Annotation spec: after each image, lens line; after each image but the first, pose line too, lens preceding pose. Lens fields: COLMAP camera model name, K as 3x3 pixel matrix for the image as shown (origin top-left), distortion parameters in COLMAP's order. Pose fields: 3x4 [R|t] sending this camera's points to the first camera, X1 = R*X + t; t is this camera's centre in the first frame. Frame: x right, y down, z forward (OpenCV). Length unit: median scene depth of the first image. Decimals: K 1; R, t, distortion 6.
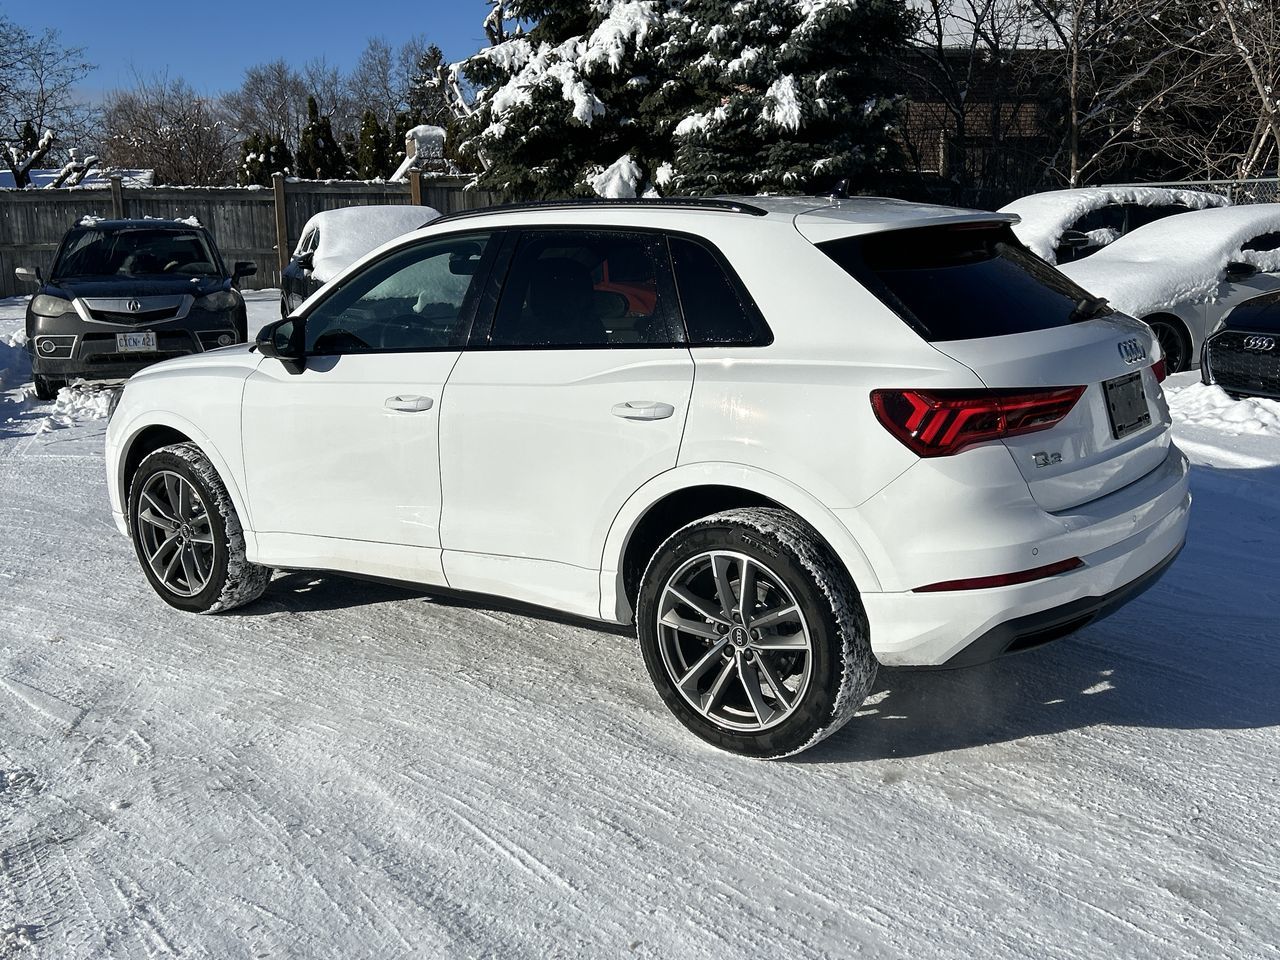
lens RADIAL K [[1276.3, 0, 635.5], [0, 1276.3, 482.4], [0, 0, 1]] dist [0.120432, -0.243639]
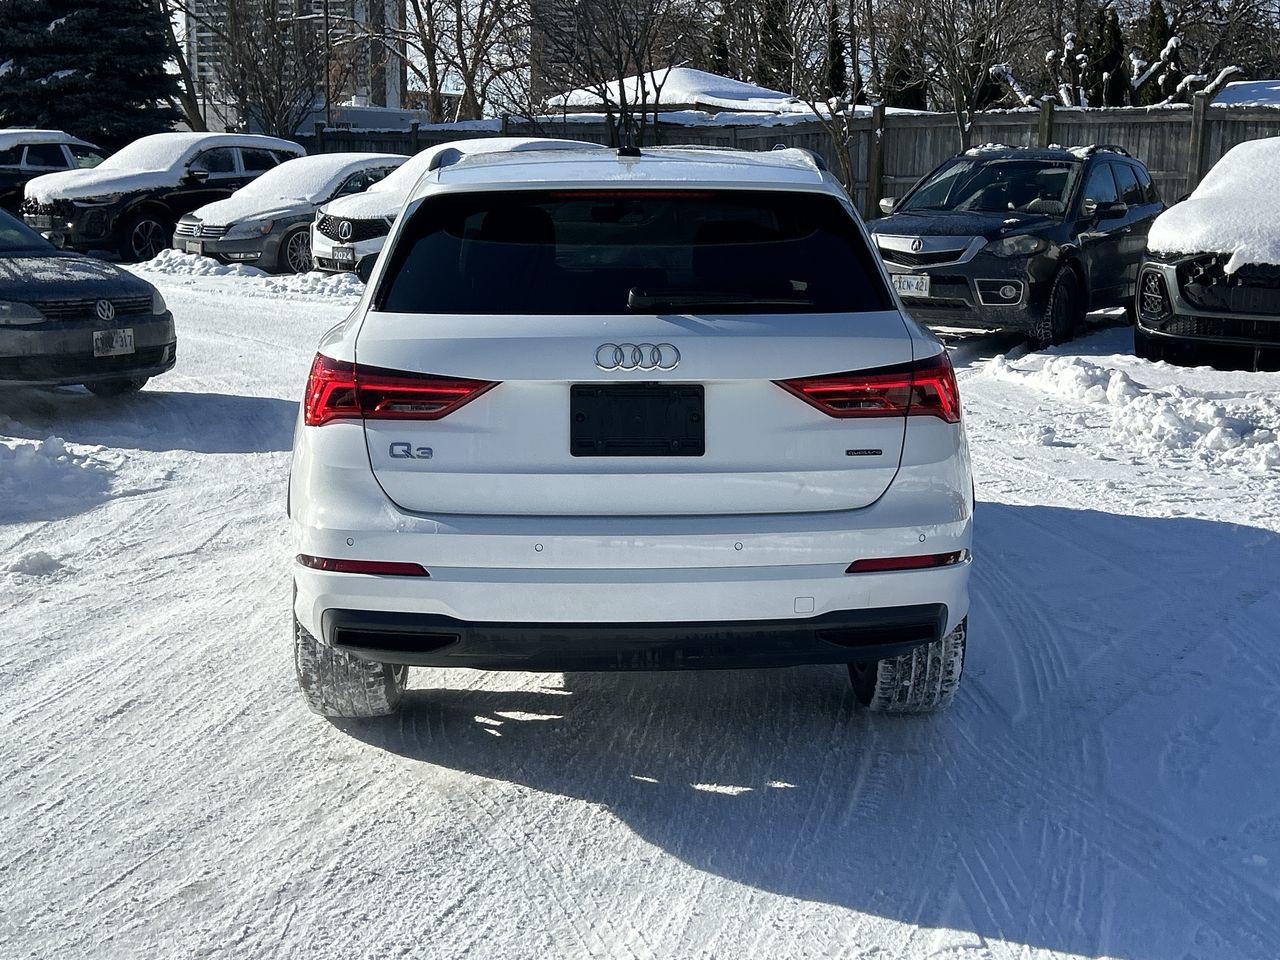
lens RADIAL K [[1635.2, 0, 647.6], [0, 1635.2, 482.4], [0, 0, 1]] dist [0.183473, -0.472247]
pose [[0.631273, 0.176238, -0.755271, 0.265605], [-0.173312, 0.981268, 0.084115, -0.025055], [0.755948, 0.077798, 0.649992, 0.076460]]
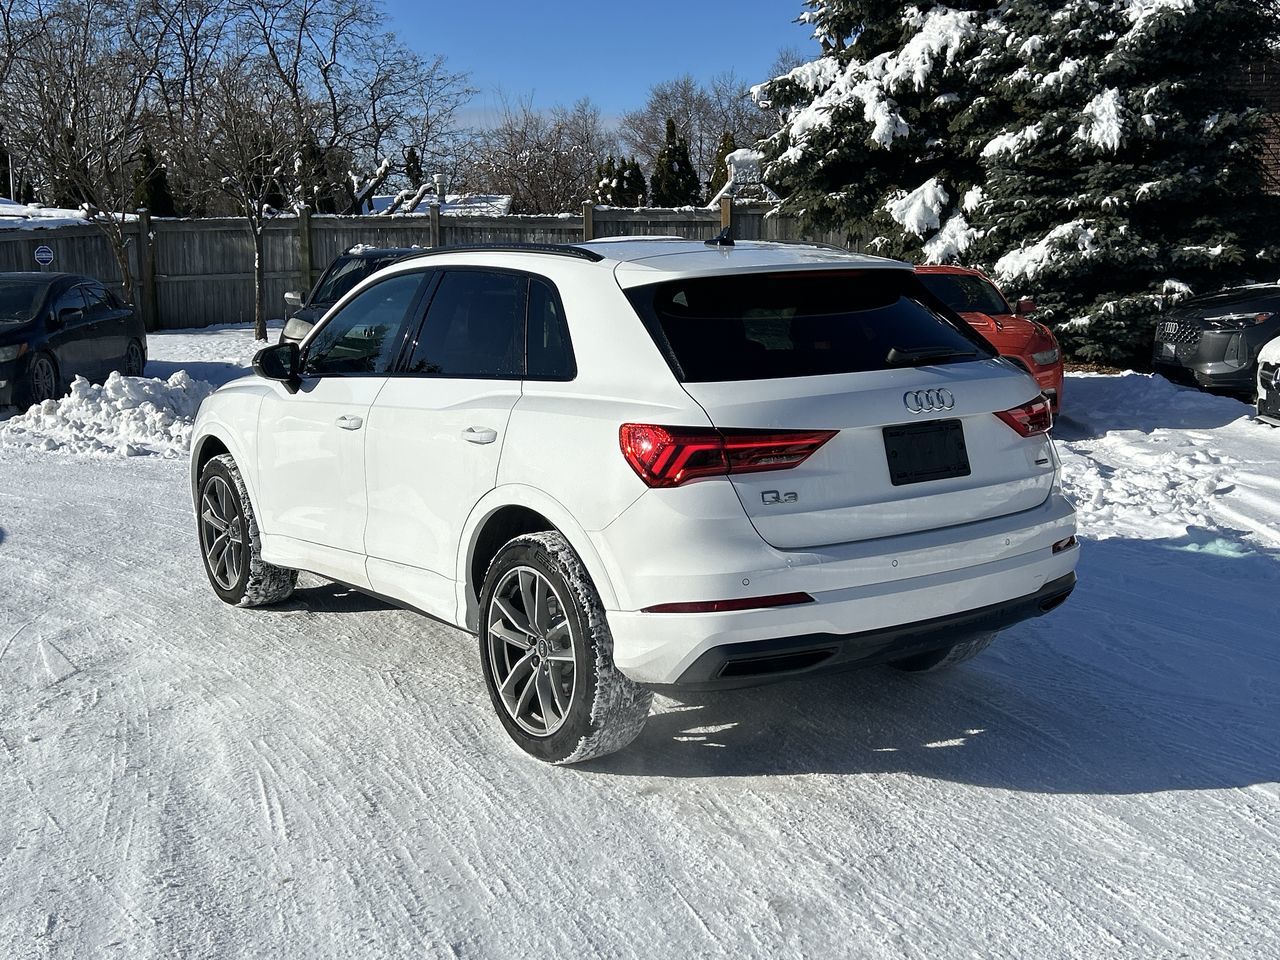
lens RADIAL K [[1431.7, 0, 640.0], [0, 1431.7, 480.0], [0, 0, 1]] dist [0.148469, -0.346985]
pose [[0.955391, 0.055819, -0.290020, 0.112012], [-0.067141, 0.997315, -0.029228, 0.002001], [0.287610, 0.047396, 0.956574, -0.031562]]
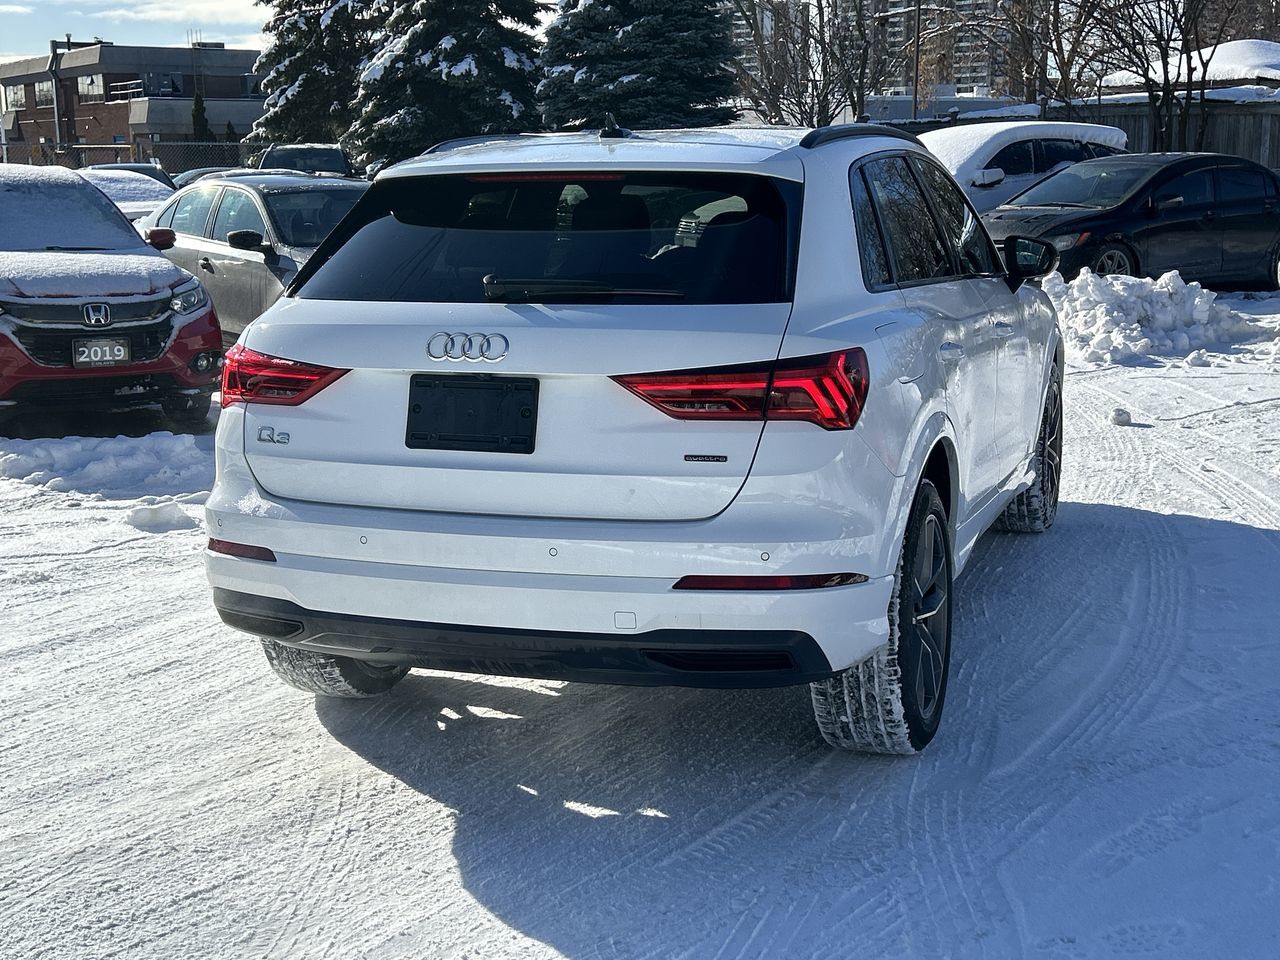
lens RADIAL K [[1635.2, 0, 647.6], [0, 1635.2, 482.4], [0, 0, 1]] dist [0.183473, -0.472247]
pose [[0.302633, 0.204540, -0.930901, 0.304118], [-0.179518, 0.971453, 0.155090, -0.043752], [0.936048, 0.120178, 0.330712, 0.176441]]
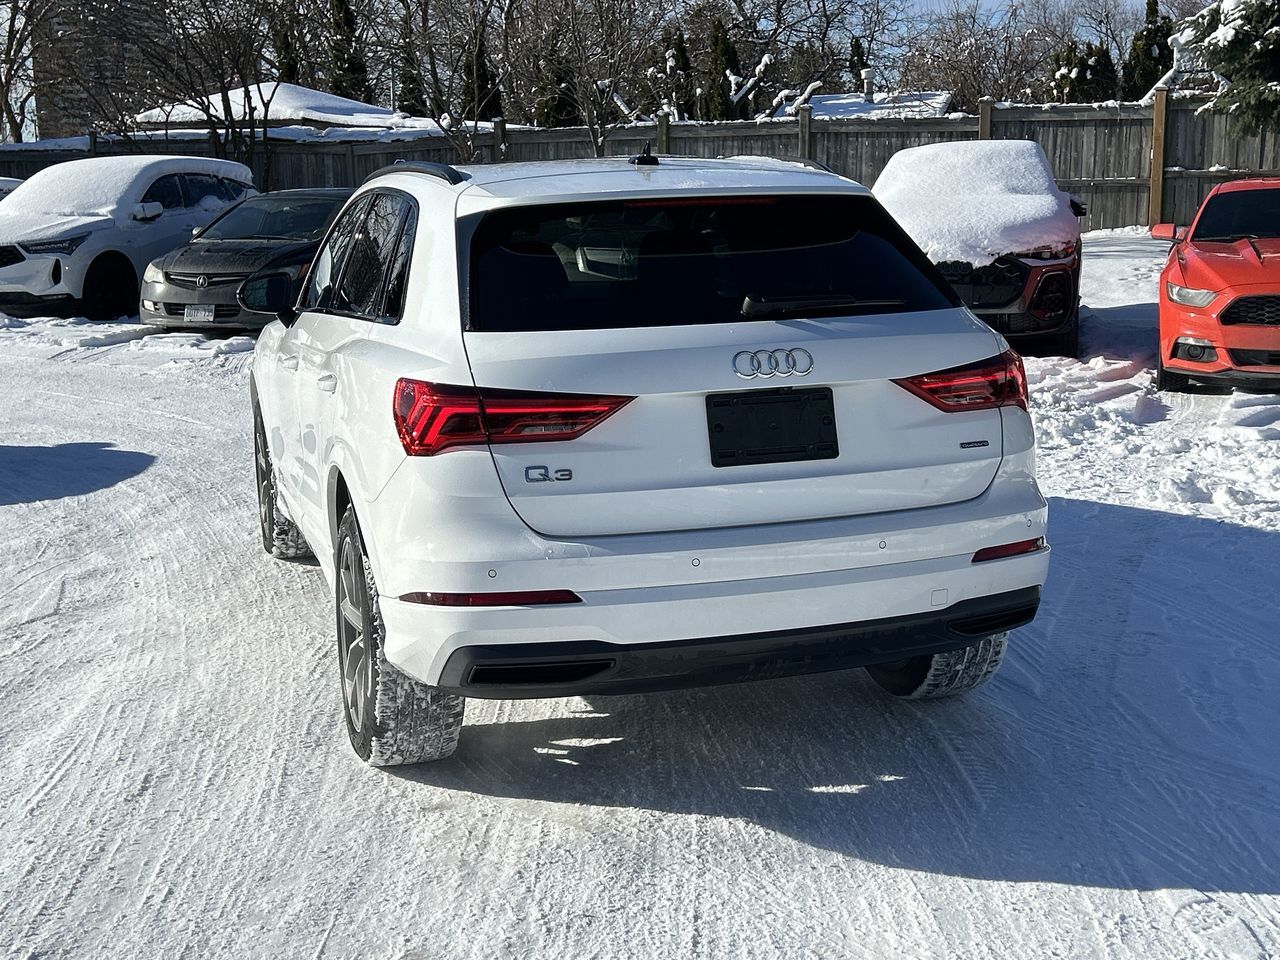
lens RADIAL K [[1635.2, 0, 647.6], [0, 1635.2, 482.4], [0, 0, 1]] dist [0.183473, -0.472247]
pose [[0.820335, 0.115863, -0.560024, 0.203156], [-0.115910, 0.992622, 0.035577, -0.012212], [0.560014, 0.035727, 0.827712, 0.024234]]
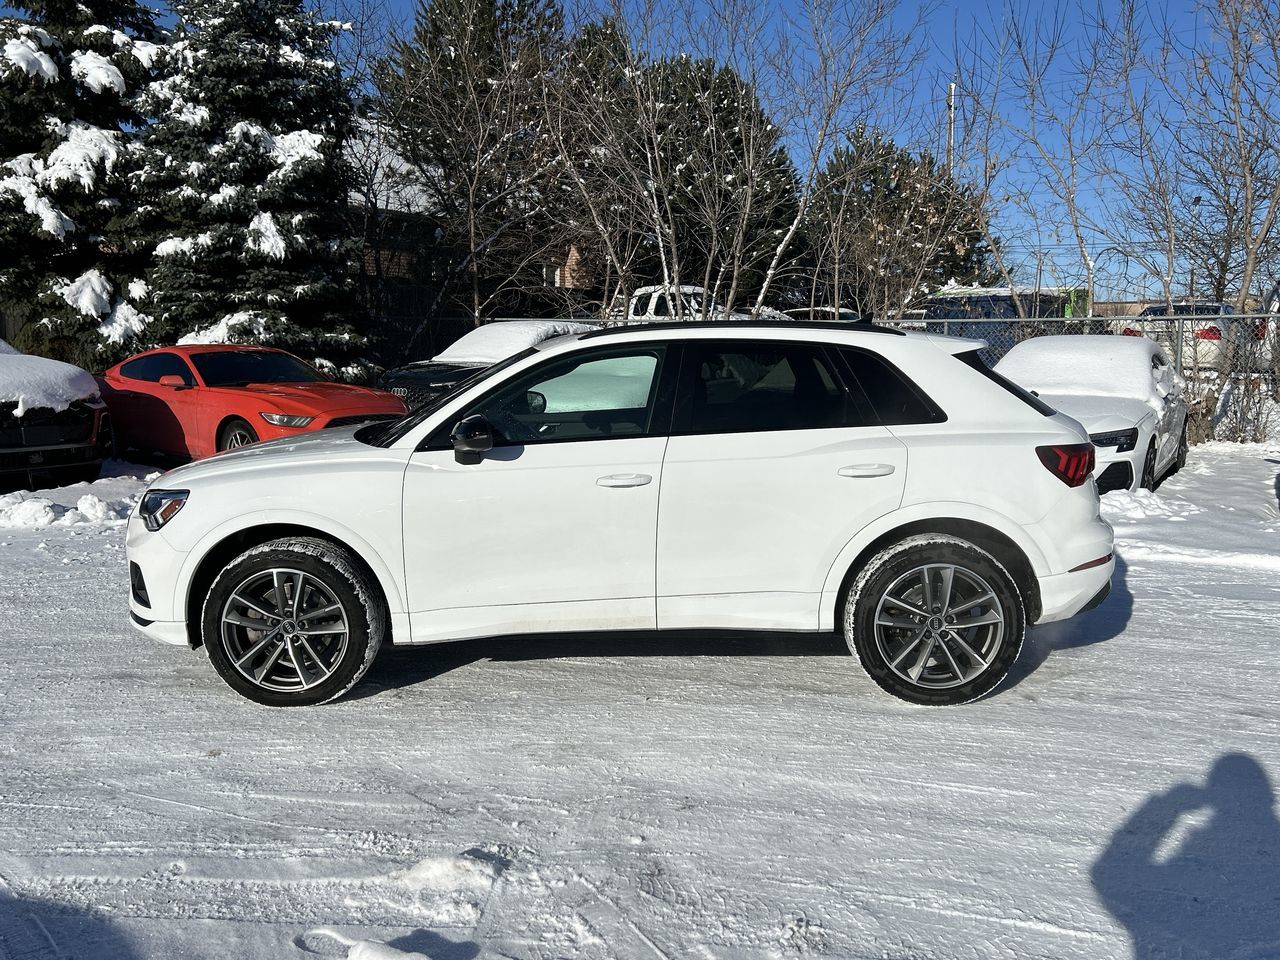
lens RADIAL K [[1073.1, 0, 640.0], [0, 1073.1, 480.0], [0, 0, 1]] dist [0.050580, -0.041946]
pose [[0.802131, -0.053719, 0.594727, -0.200431], [0.096924, 0.994451, -0.040902, -0.005025], [-0.589230, 0.090452, 0.802886, 0.045723]]
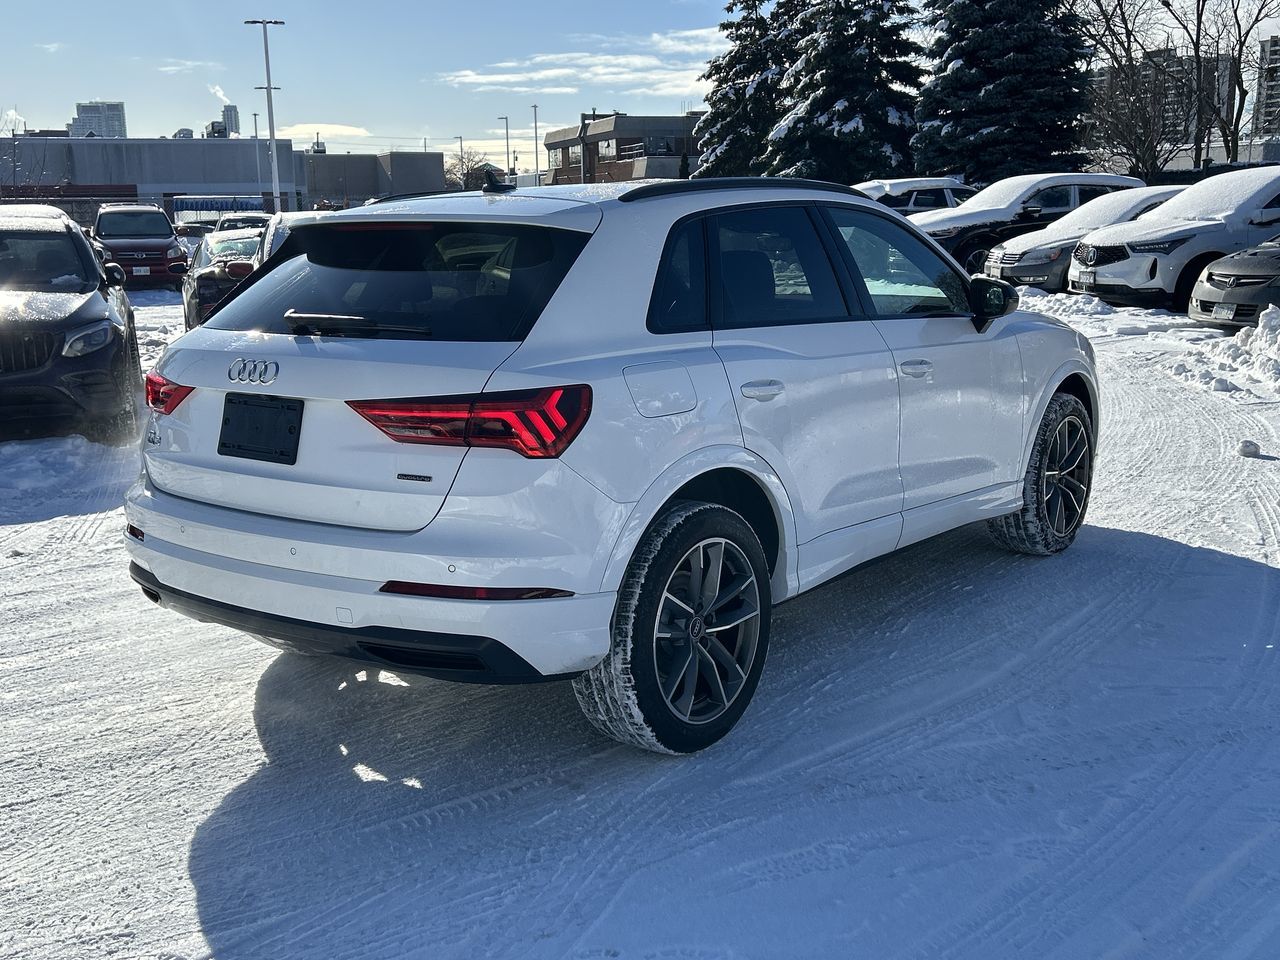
lens RADIAL K [[1345.5, 0, 640.0], [0, 1345.5, 480.0], [0, 0, 1]] dist [0.132647, -0.291420]
pose [[-0.001109, 0.221707, -0.975113, 0.300980], [-0.175424, 0.959949, 0.218459, -0.064233], [0.984492, 0.171300, 0.037828, 0.280181]]
